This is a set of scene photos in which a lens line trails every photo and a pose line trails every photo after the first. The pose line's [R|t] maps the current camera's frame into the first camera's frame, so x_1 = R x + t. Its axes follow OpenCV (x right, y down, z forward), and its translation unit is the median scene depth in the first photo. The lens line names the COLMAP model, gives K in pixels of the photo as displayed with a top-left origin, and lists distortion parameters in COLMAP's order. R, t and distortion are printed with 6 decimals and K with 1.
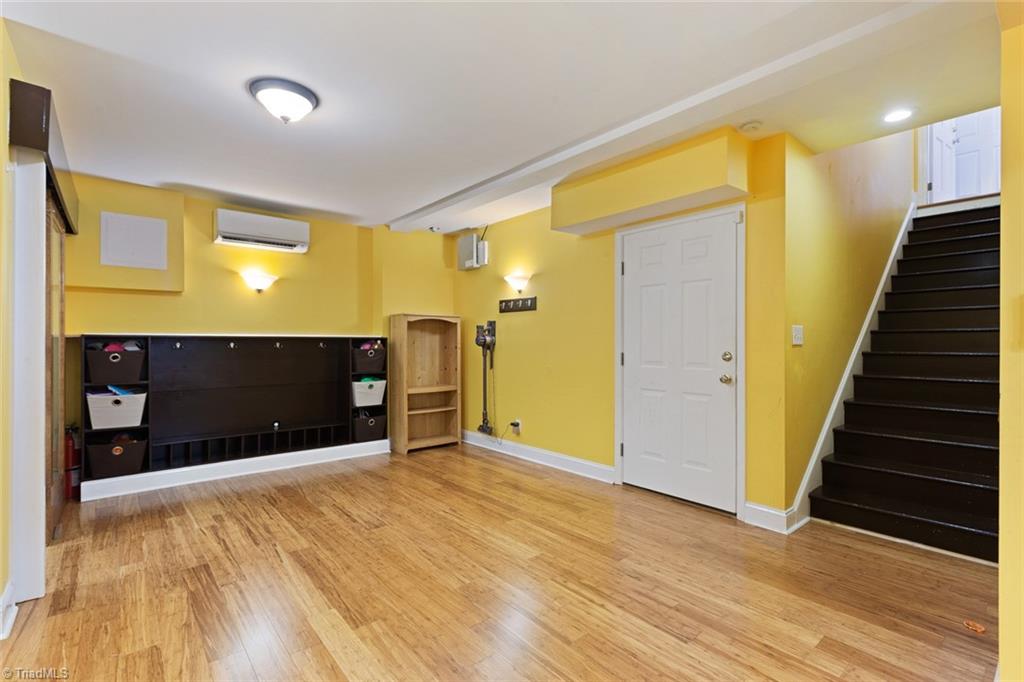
lens RADIAL K [[463.7, 0, 512.3], [0, 463.7, 341.1], [0, 0, 1]] dist [-0.001668, -0.000283]
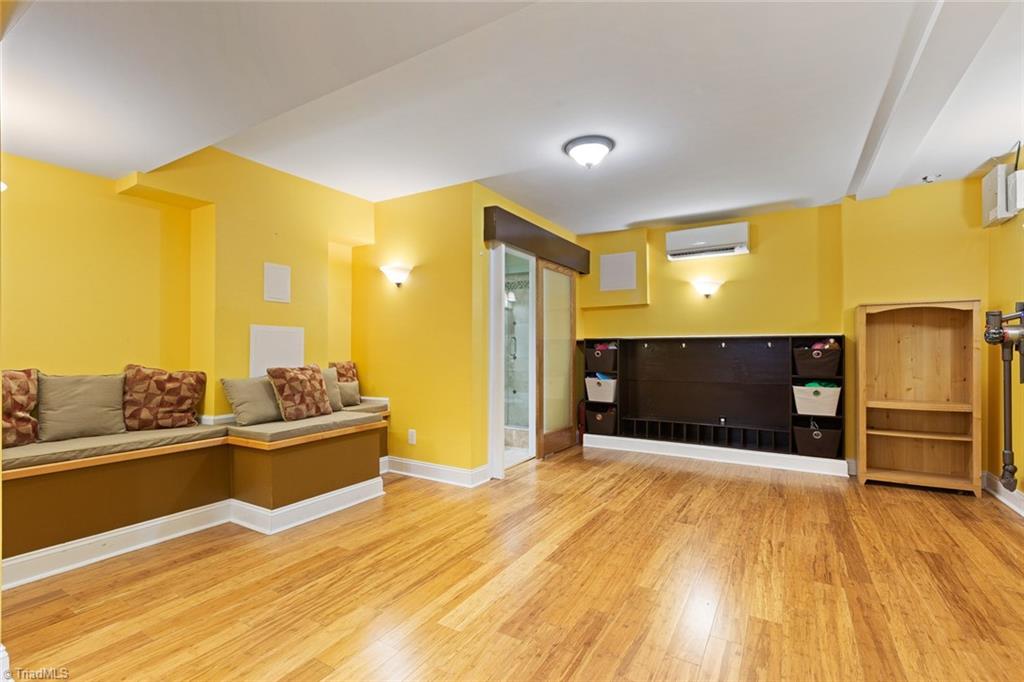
lens RADIAL K [[463.7, 0, 509.7], [0, 463.7, 346.1], [0, 0, 1]] dist [-0.001668, -0.000283]
pose [[0.312506, -0.007145, -0.949889, 0.438822], [0.005759, 0.999968, -0.005627, 0.017501], [0.949898, -0.003712, 0.312537, 0.261319]]
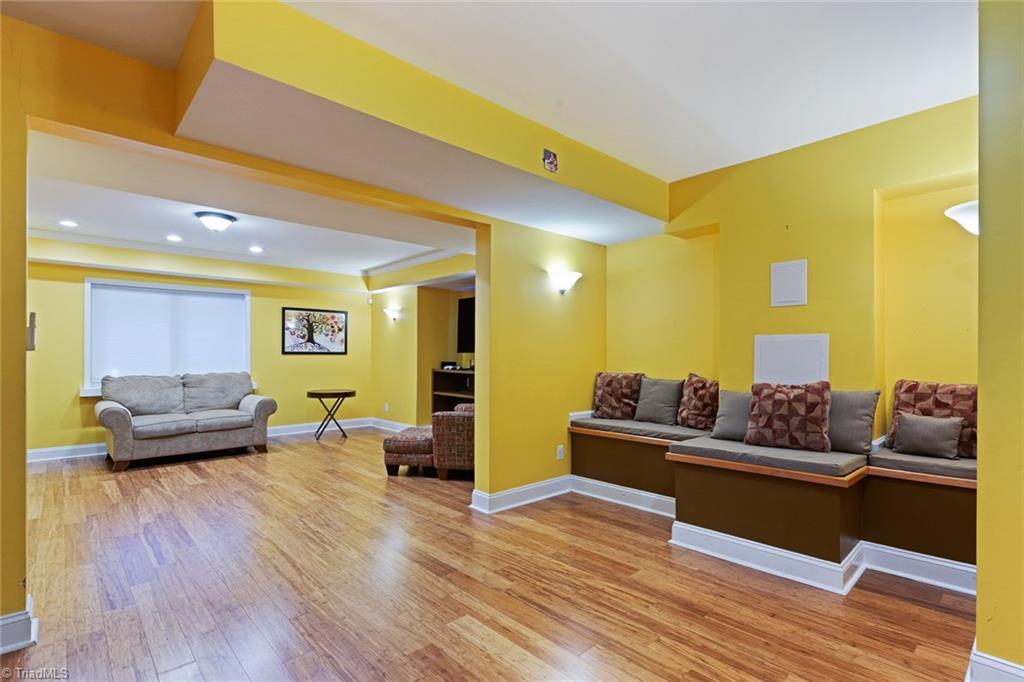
lens RADIAL K [[490.6, 0, 509.4], [0, 490.6, 357.4], [0, 0, 1]] dist [-0.000952, -0.000509]
pose [[-0.999448, -0.001871, -0.033167, -0.109185], [-0.001705, 0.999986, -0.005048, 0.013300], [0.033176, -0.004989, -0.999437, 0.941815]]
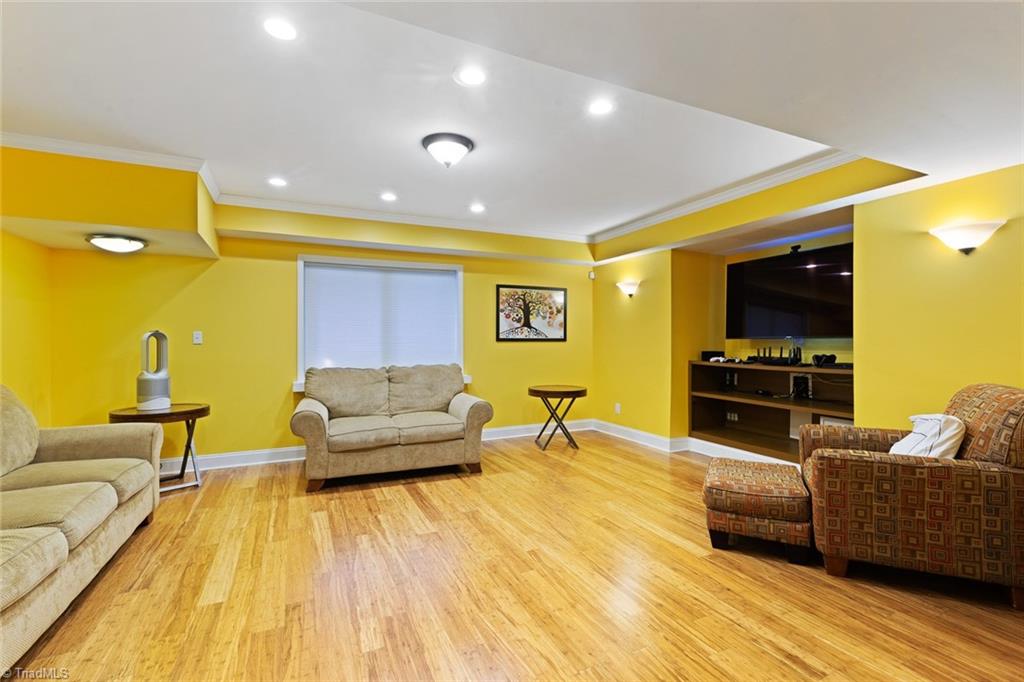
lens RADIAL K [[463.7, 0, 509.2], [0, 463.7, 341.9], [0, 0, 1]] dist [-0.001668, -0.000283]
pose [[-0.962797, 0.000997, 0.270222, 0.011398], [-0.000755, 0.999979, -0.006377, 0.010193], [-0.270223, -0.006344, -0.962777, 0.778584]]
